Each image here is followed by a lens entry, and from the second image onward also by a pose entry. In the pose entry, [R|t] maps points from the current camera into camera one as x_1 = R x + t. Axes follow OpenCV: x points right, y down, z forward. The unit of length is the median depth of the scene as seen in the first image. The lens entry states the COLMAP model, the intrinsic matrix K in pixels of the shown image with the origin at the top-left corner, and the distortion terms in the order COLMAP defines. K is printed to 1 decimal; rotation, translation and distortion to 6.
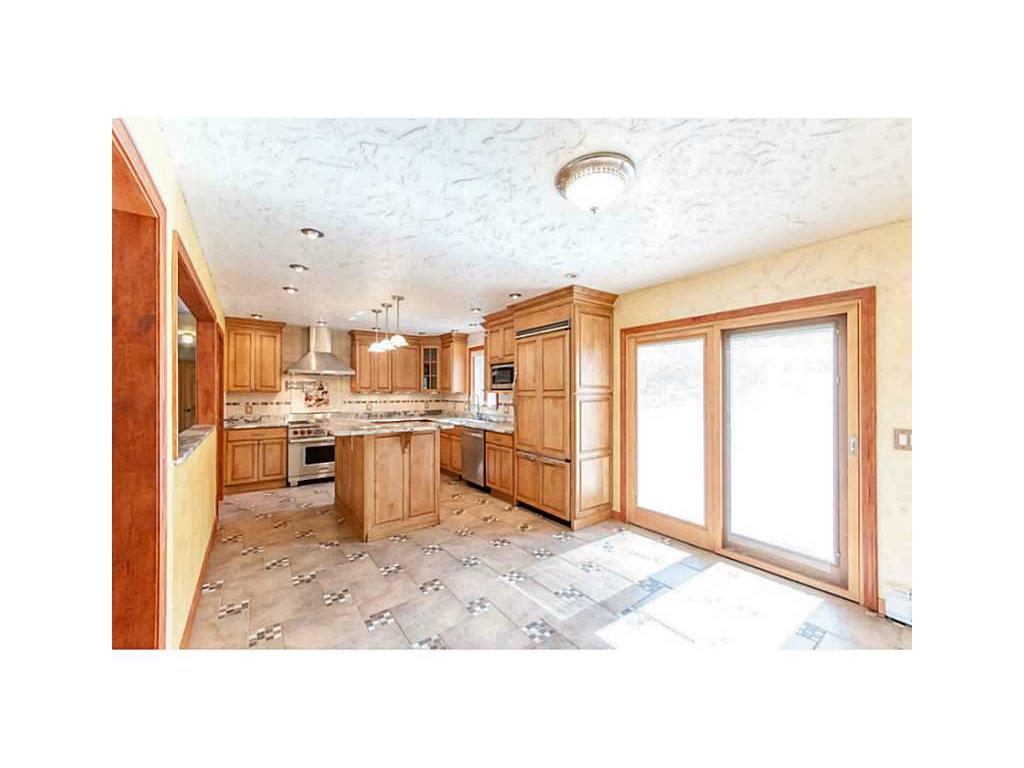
lens RADIAL K [[358.3, 0, 510.9], [0, 358.3, 387.8], [0, 0, 1]] dist [0.010835, 0.000054]
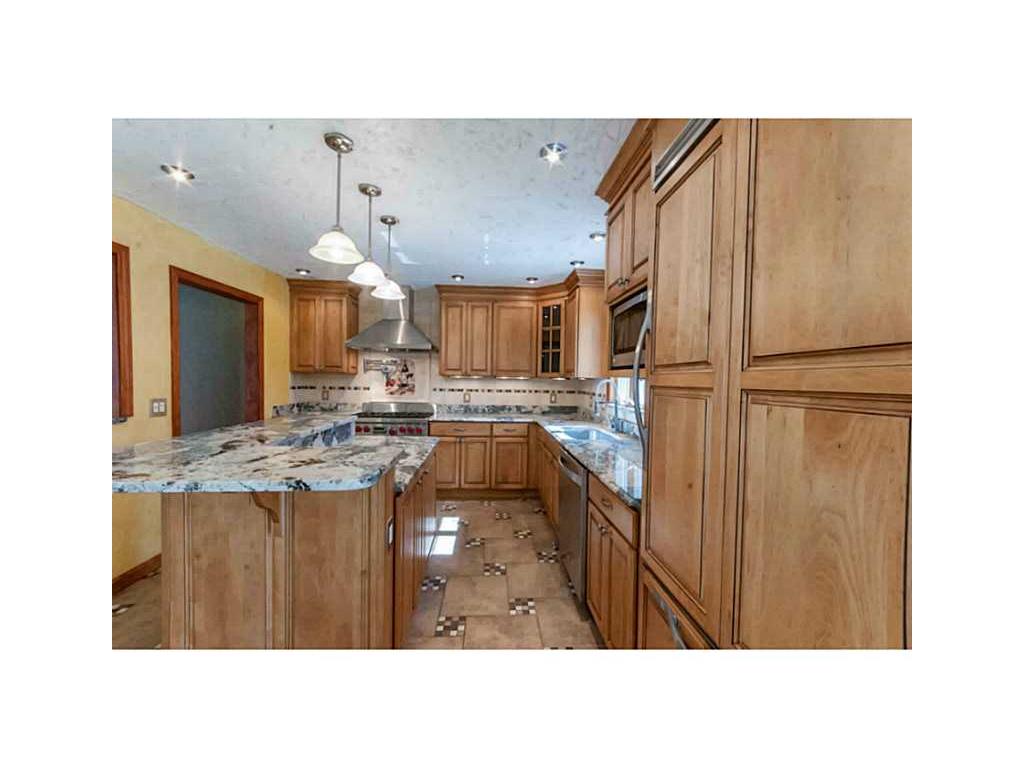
lens RADIAL K [[358.3, 0, 510.9], [0, 358.3, 387.8], [0, 0, 1]] dist [0.010835, 0.000054]
pose [[0.841125, 0.027548, -0.540139, 0.064037], [-0.011561, 0.999390, 0.032967, 0.012720], [0.540718, -0.021485, 0.840930, 0.547683]]
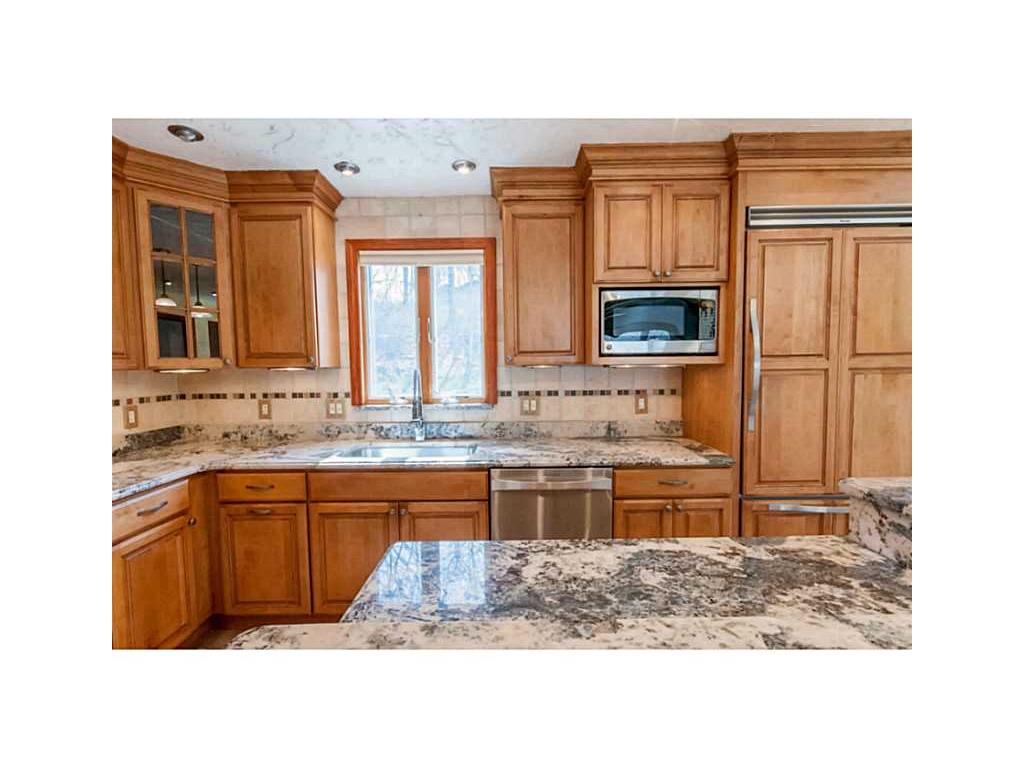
lens RADIAL K [[422.8, 0, 512.0], [0, 422.8, 388.8], [0, 0, 1]] dist [0.003532, 0.000268]
pose [[0.592075, -0.055305, 0.803983, -0.424964], [0.004745, 0.997864, 0.065147, 0.009293], [-0.805869, -0.034757, 0.591073, 0.742586]]
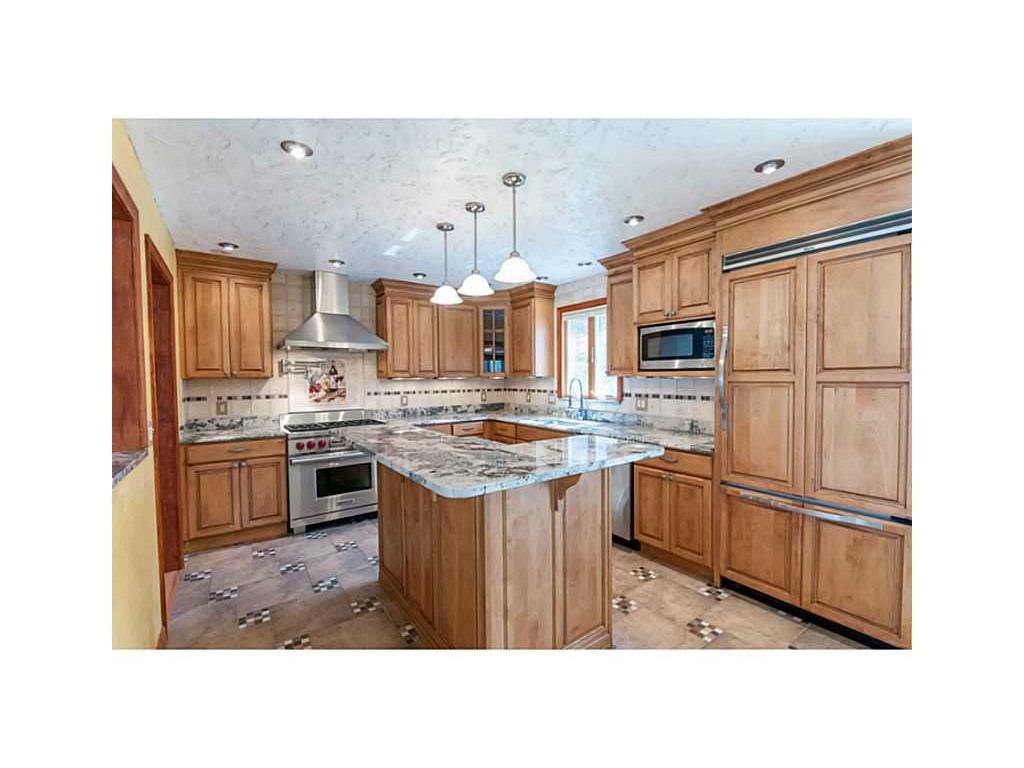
lens RADIAL K [[398.9, 0, 510.4], [0, 398.9, 387.5], [0, 0, 1]] dist [-0.001151, -0.000133]
pose [[0.999877, -0.009364, -0.012553, -0.229877], [0.009834, 0.999231, 0.037965, 0.005106], [0.012188, -0.038084, 0.999200, 0.332087]]
